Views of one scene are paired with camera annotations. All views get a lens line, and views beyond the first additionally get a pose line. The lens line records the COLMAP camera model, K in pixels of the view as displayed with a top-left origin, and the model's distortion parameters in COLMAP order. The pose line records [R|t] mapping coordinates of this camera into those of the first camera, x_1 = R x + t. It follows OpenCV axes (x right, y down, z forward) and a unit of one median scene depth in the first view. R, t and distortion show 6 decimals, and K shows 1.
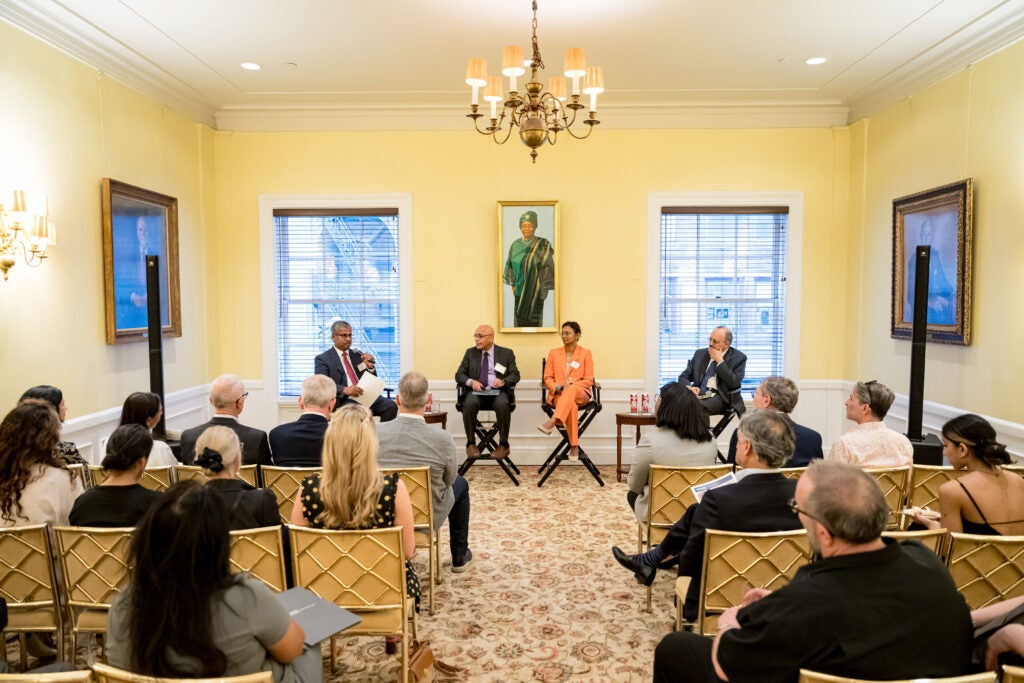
lens RADIAL K [[719.1, 0, 512.0], [0, 719.1, 341.5], [0, 0, 1]] dist [0.000511, -0.000064]
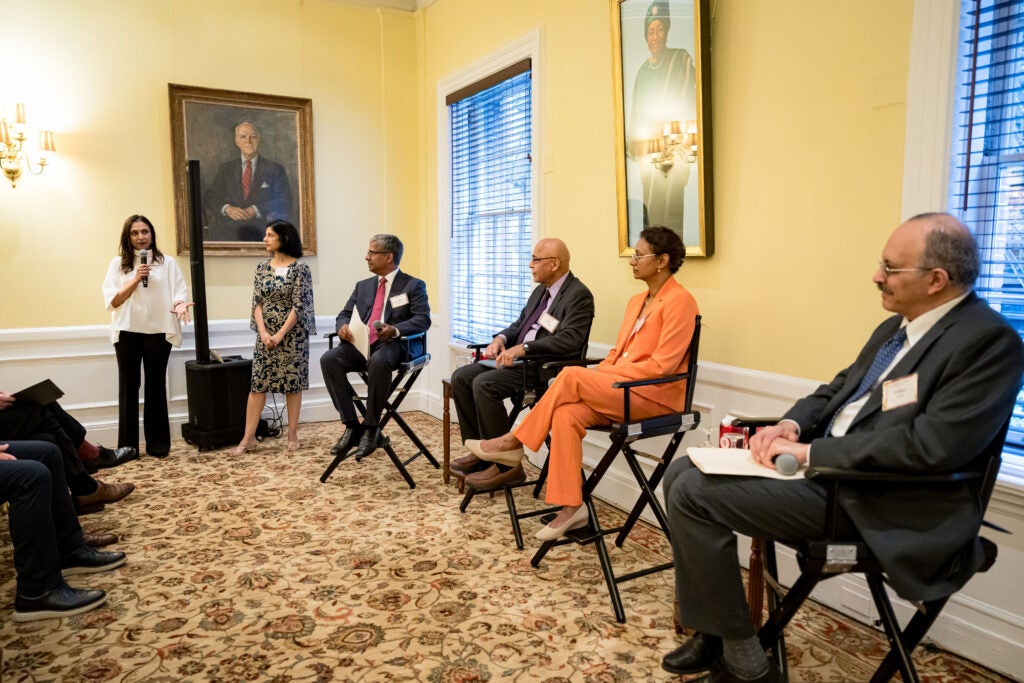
lens RADIAL K [[719.1, 0, 512.0], [0, 719.1, 341.5], [0, 0, 1]] dist [0.000511, -0.000064]
pose [[0.495778, 0.104319, -0.862161, 0.454819], [-0.055205, 0.994537, 0.088592, 0.006939], [0.866693, 0.003673, 0.498829, 0.768497]]
